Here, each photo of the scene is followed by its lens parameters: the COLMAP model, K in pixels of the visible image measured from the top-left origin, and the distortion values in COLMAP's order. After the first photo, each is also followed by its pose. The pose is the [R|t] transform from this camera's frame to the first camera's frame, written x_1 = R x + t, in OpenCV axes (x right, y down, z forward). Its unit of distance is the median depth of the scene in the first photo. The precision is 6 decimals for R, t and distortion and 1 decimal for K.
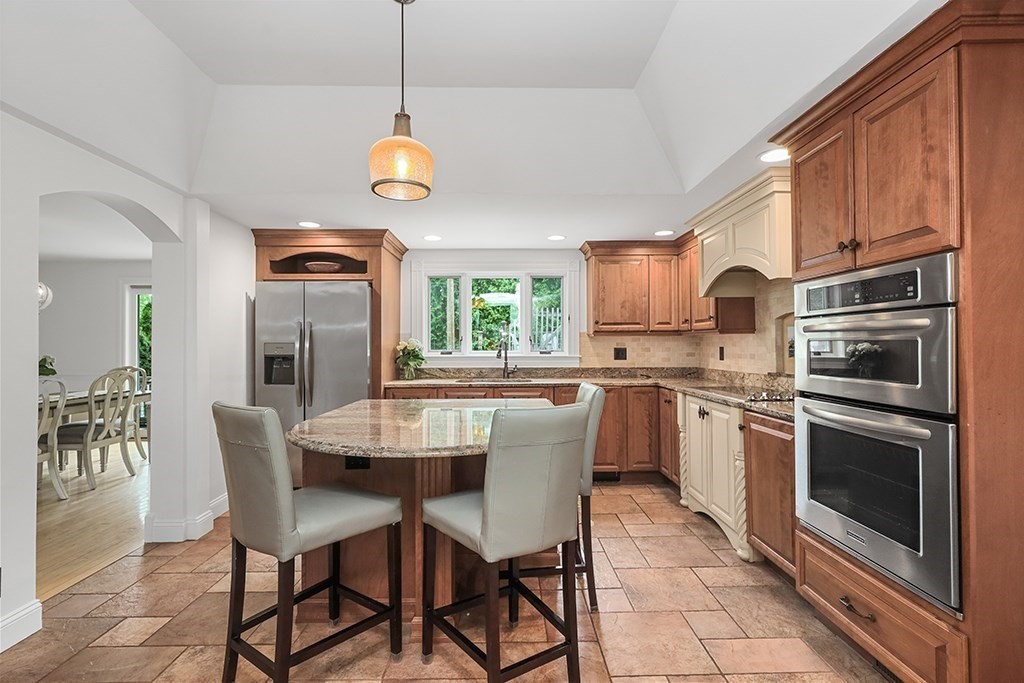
lens RADIAL K [[473.7, 0, 519.2], [0, 473.7, 340.2], [0, 0, 1]] dist [-0.000606, 0.001440]
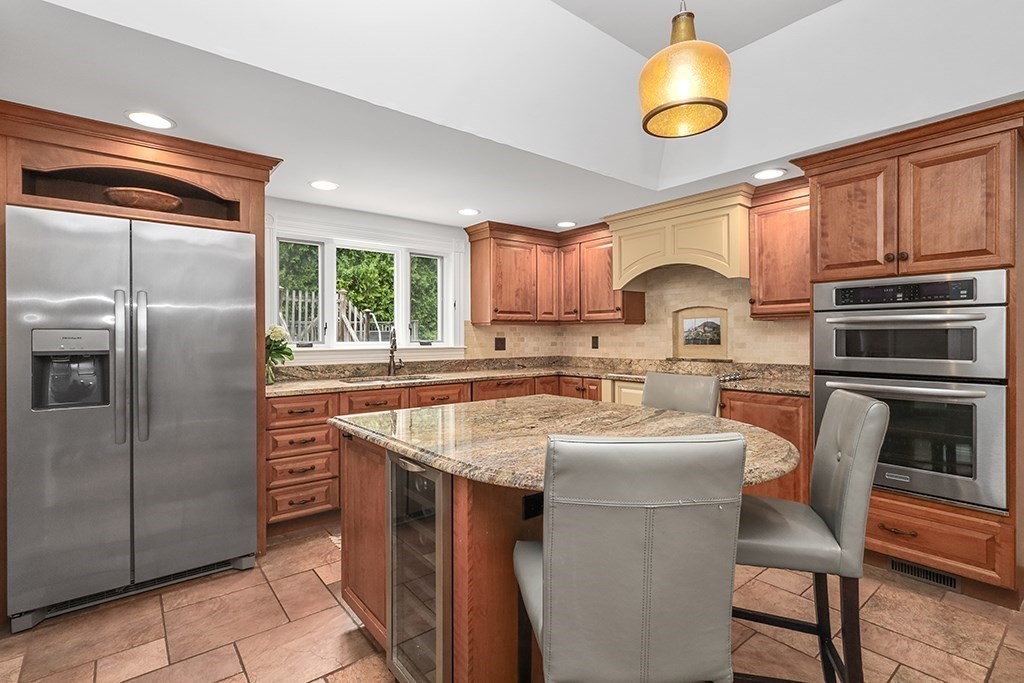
lens RADIAL K [[473.7, 0, 517.9], [0, 473.7, 338.6], [0, 0, 1]] dist [-0.000606, 0.001440]
pose [[0.793053, -0.003998, 0.609139, -0.392802], [-0.004900, 0.999904, 0.012942, 0.006051], [-0.609133, -0.013248, 0.792958, 0.250757]]
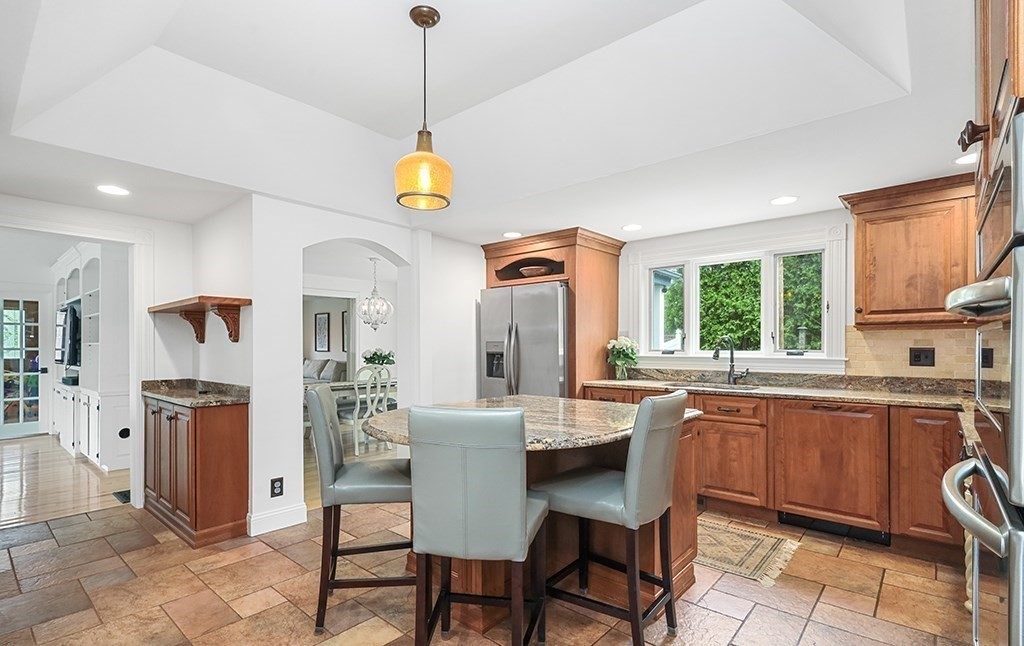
lens RADIAL K [[489.2, 0, 505.6], [0, 489.2, 347.9], [0, 0, 1]] dist [0.004233, 0.000756]
pose [[0.735192, 0.005732, -0.677834, 0.287301], [0.006098, 0.999868, 0.015069, 0.002909], [0.677831, -0.015212, 0.735060, 0.128936]]
